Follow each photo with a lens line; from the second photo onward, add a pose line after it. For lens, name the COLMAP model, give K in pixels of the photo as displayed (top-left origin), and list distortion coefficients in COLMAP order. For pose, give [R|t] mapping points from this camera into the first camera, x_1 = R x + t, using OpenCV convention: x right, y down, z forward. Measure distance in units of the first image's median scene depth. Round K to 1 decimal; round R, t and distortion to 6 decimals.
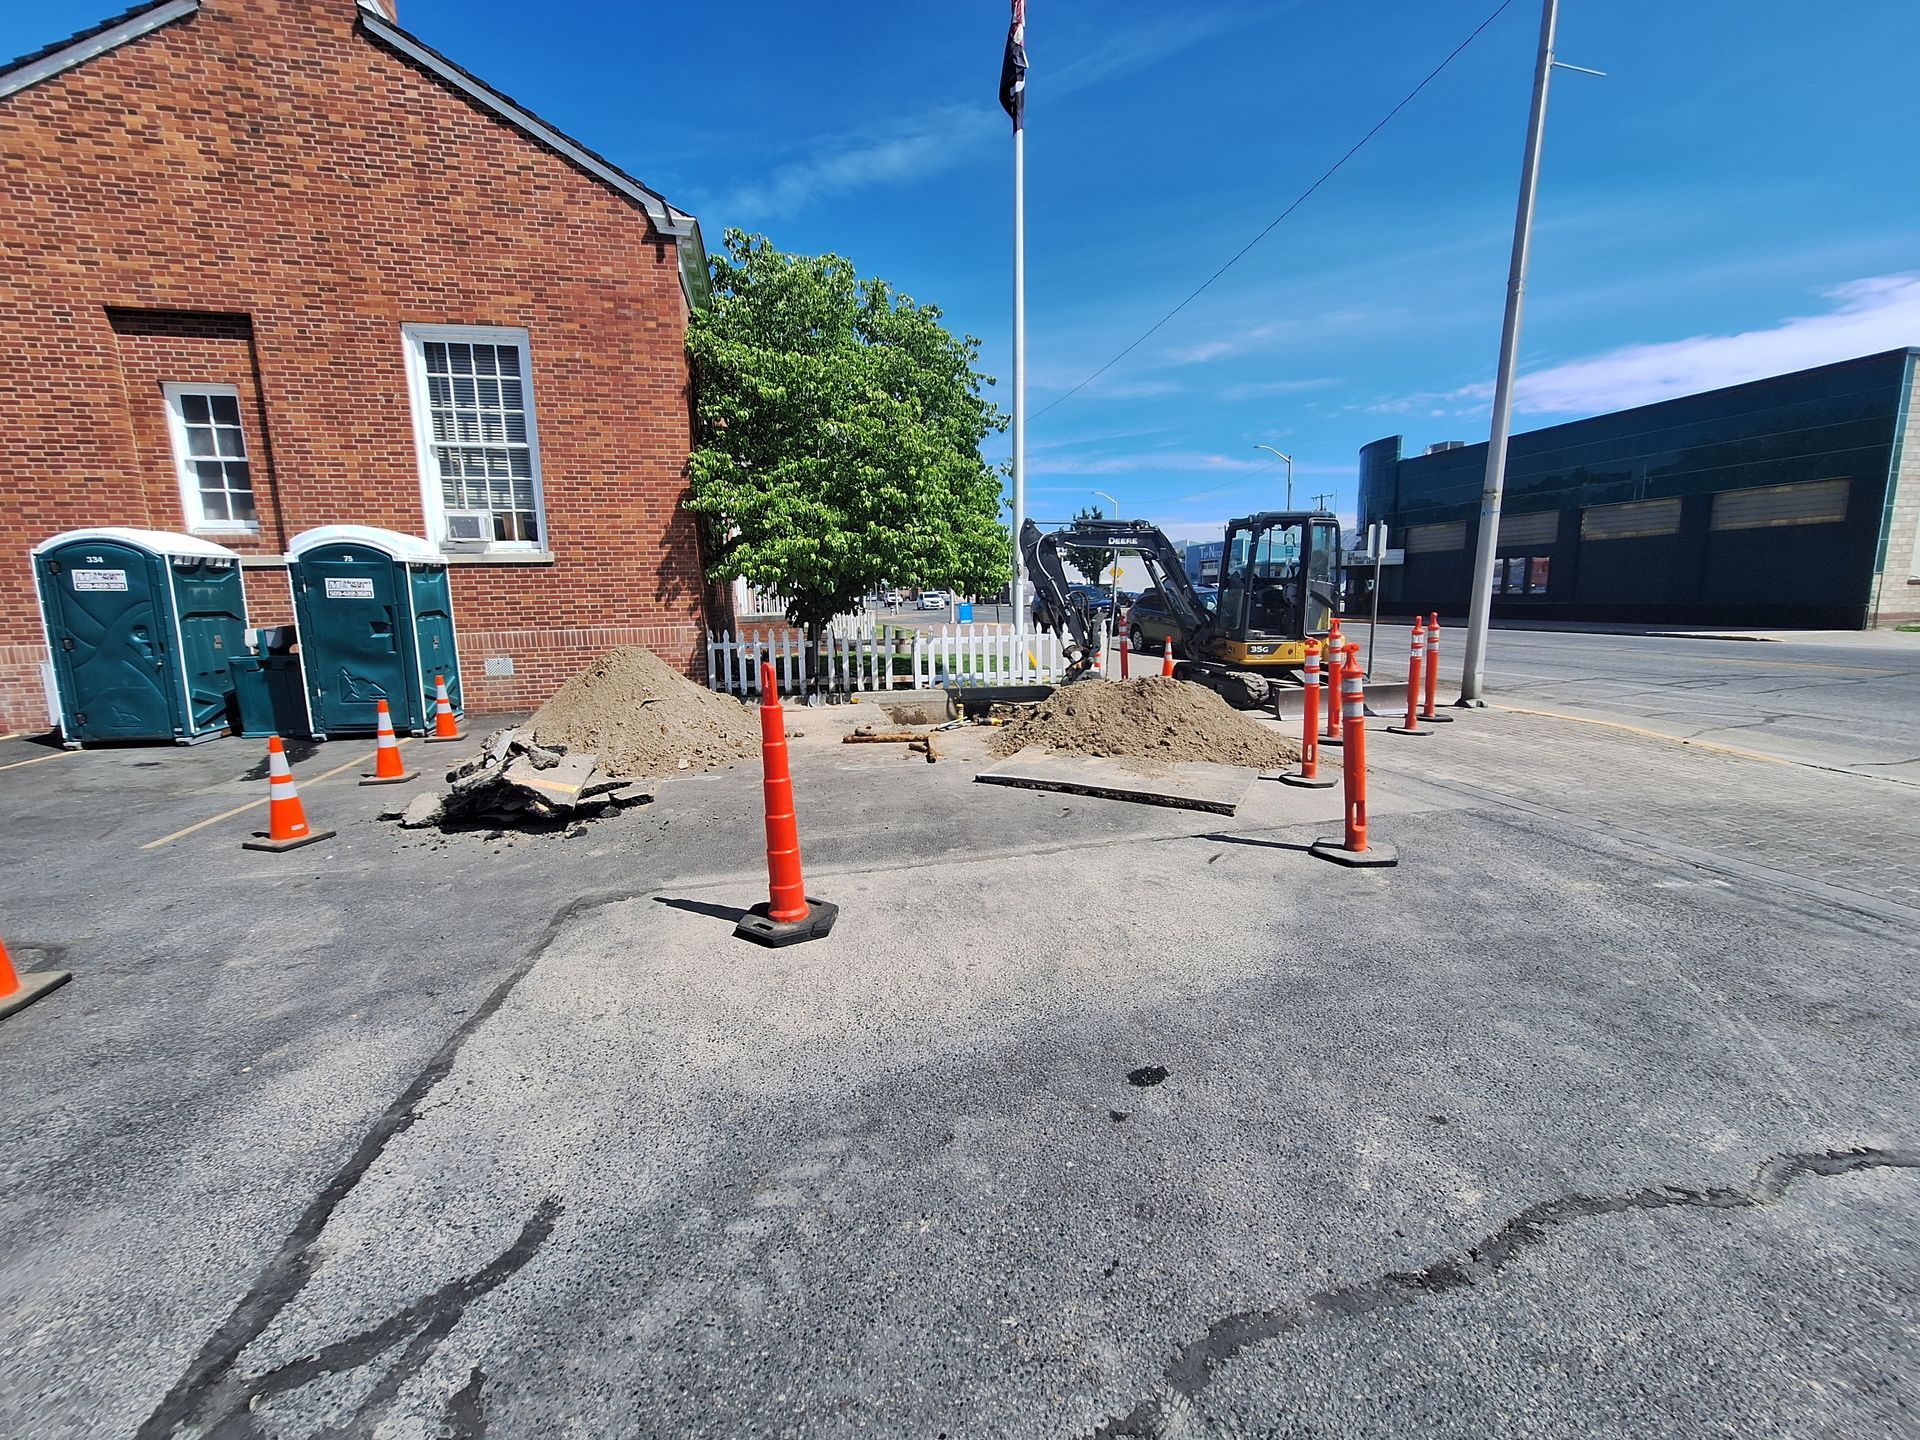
lens RADIAL K [[763.5, 0, 960.0], [0, 763.5, 720.0], [0, 0, 1]] dist [0.000240, 0.000130]
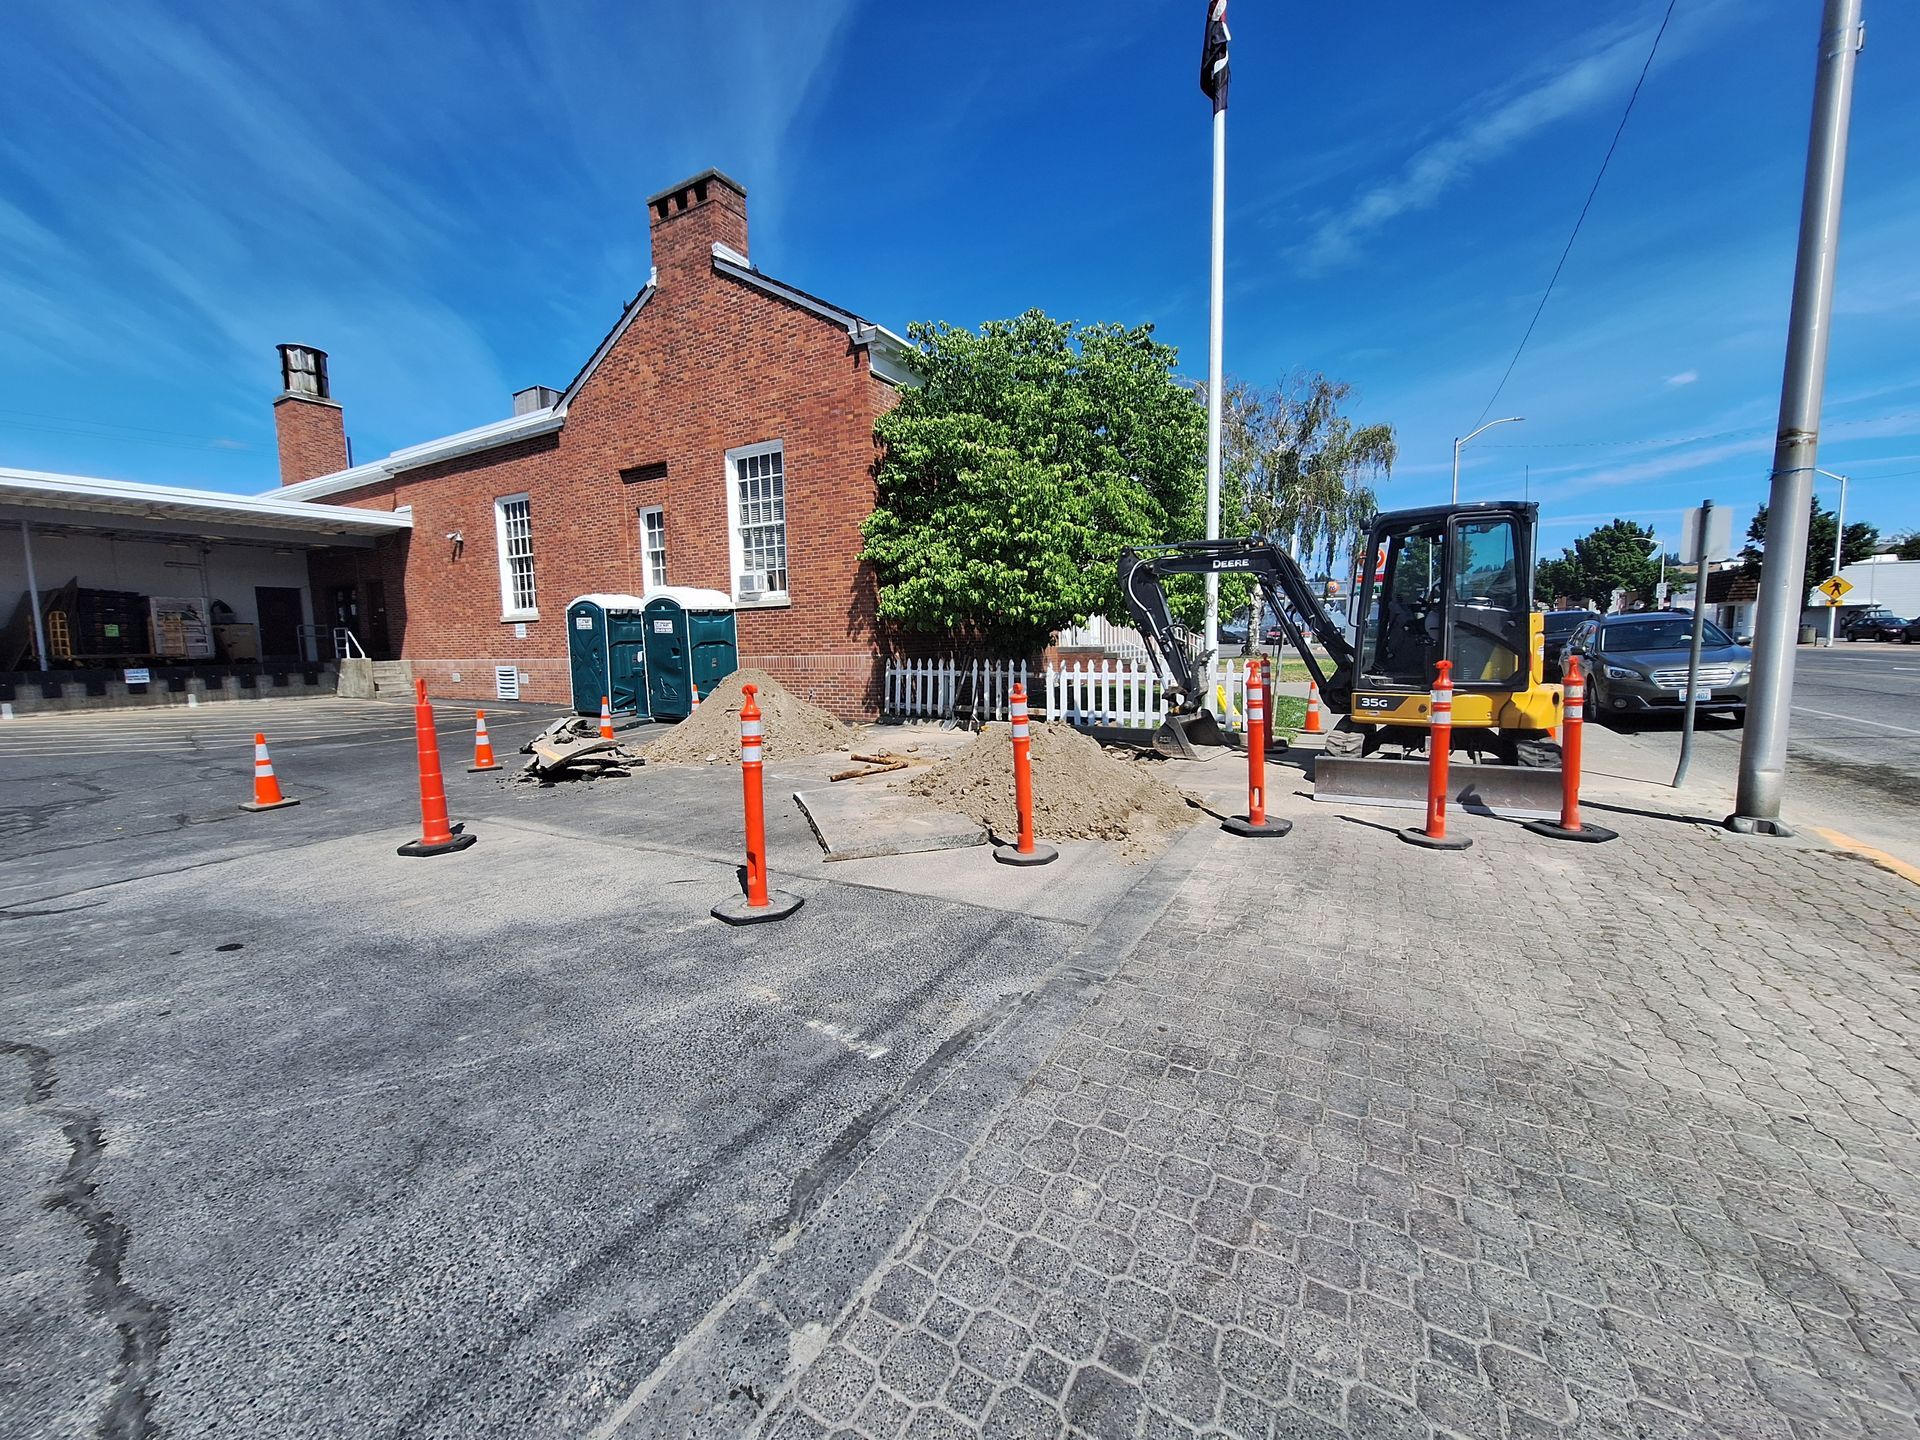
lens RADIAL K [[775.0, 0, 959.2], [0, 775.0, 714.3], [0, 0, 1]] dist [0.000513, 0.000131]
pose [[0.728785, 0.071039, -0.681048, 0.662279], [-0.103908, 0.994559, -0.007451, -0.039517], [0.676813, 0.076197, 0.732201, 0.230206]]
